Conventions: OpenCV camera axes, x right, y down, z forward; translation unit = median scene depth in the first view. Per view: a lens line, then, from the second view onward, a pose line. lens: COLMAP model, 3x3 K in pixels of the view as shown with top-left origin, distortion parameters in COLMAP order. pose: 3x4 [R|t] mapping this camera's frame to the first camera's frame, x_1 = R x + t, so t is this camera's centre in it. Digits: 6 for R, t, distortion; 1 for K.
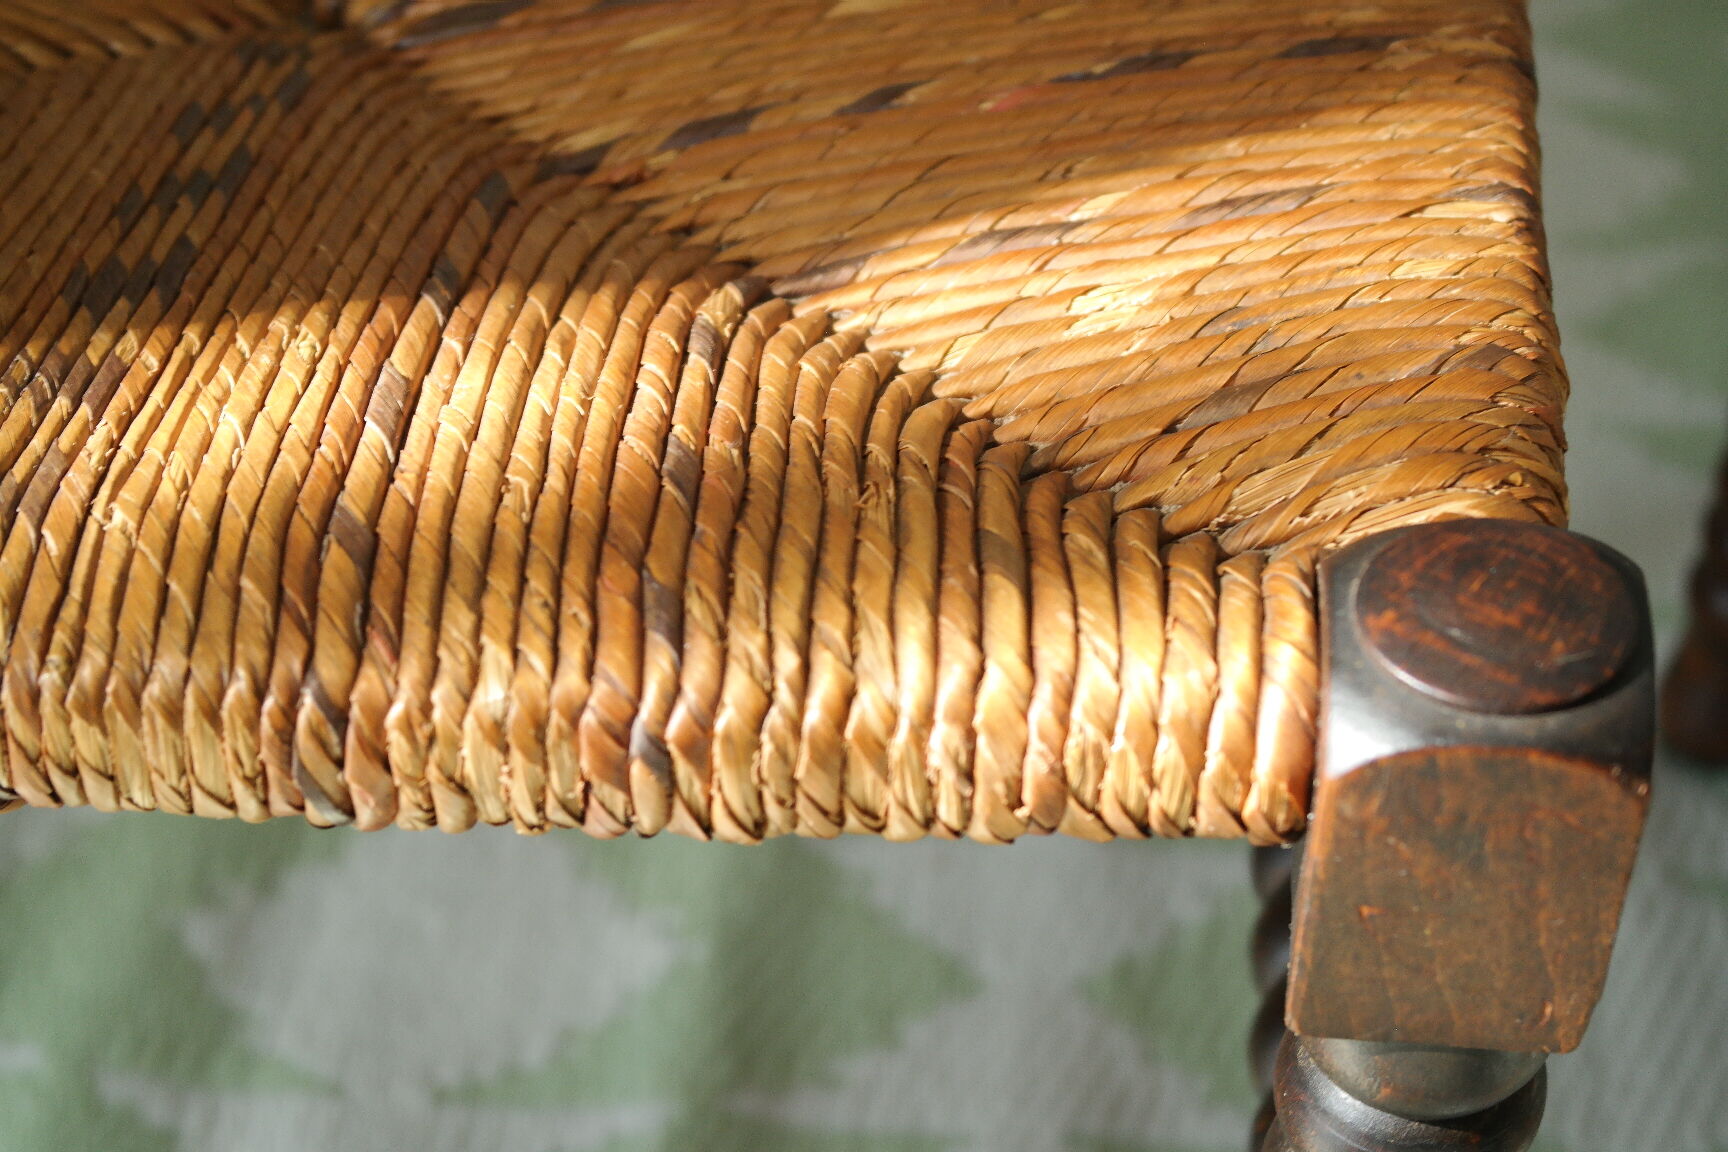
lens RADIAL K [[2699.8, 0, 864.0], [0, 2699.8, 576.0], [0, 0, 1]] dist [0.020341, -0.050131]
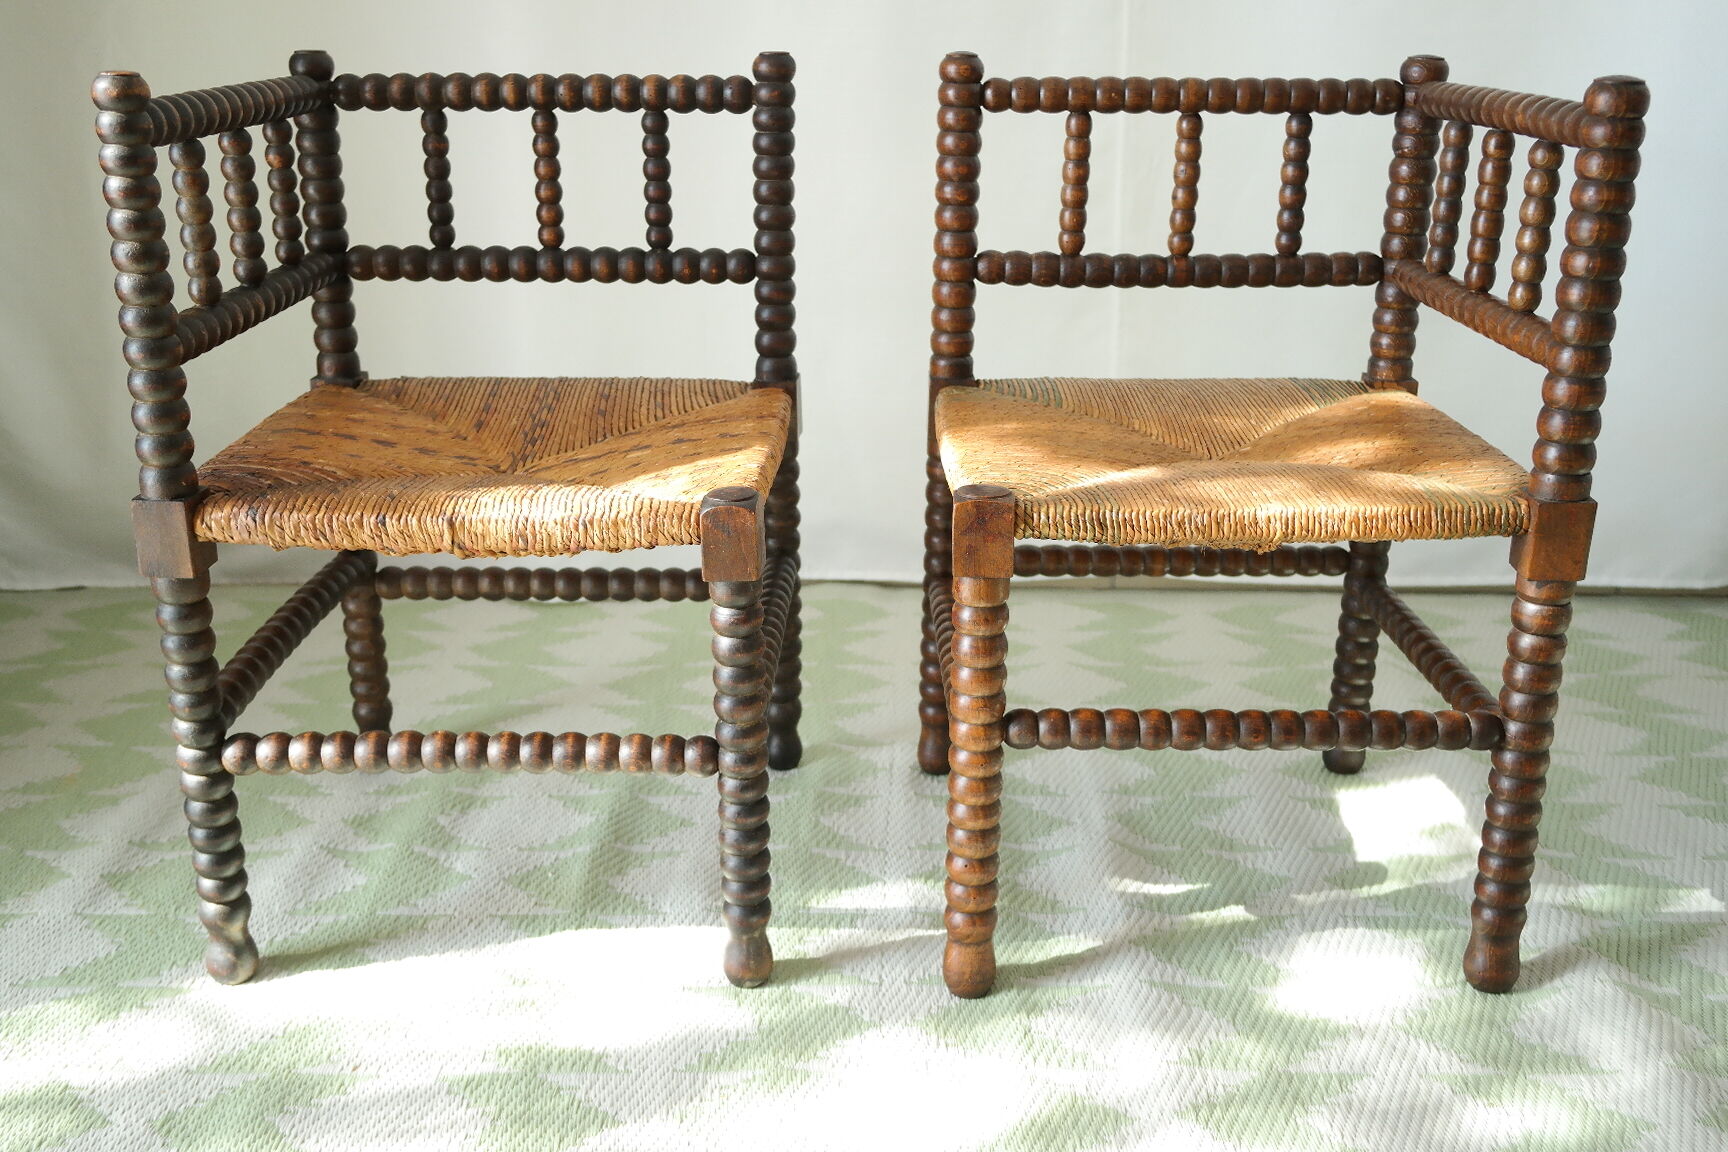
lens RADIAL K [[1773.8, 0, 865.7], [0, 1773.8, 618.7], [0, 0, 1]] dist [-0.010210, 0.044023]
pose [[0.997347, -0.024251, 0.068641, 0.245846], [0.047669, 0.930185, -0.363982, 1.596551], [-0.055022, 0.366288, 0.928873, -2.346430]]
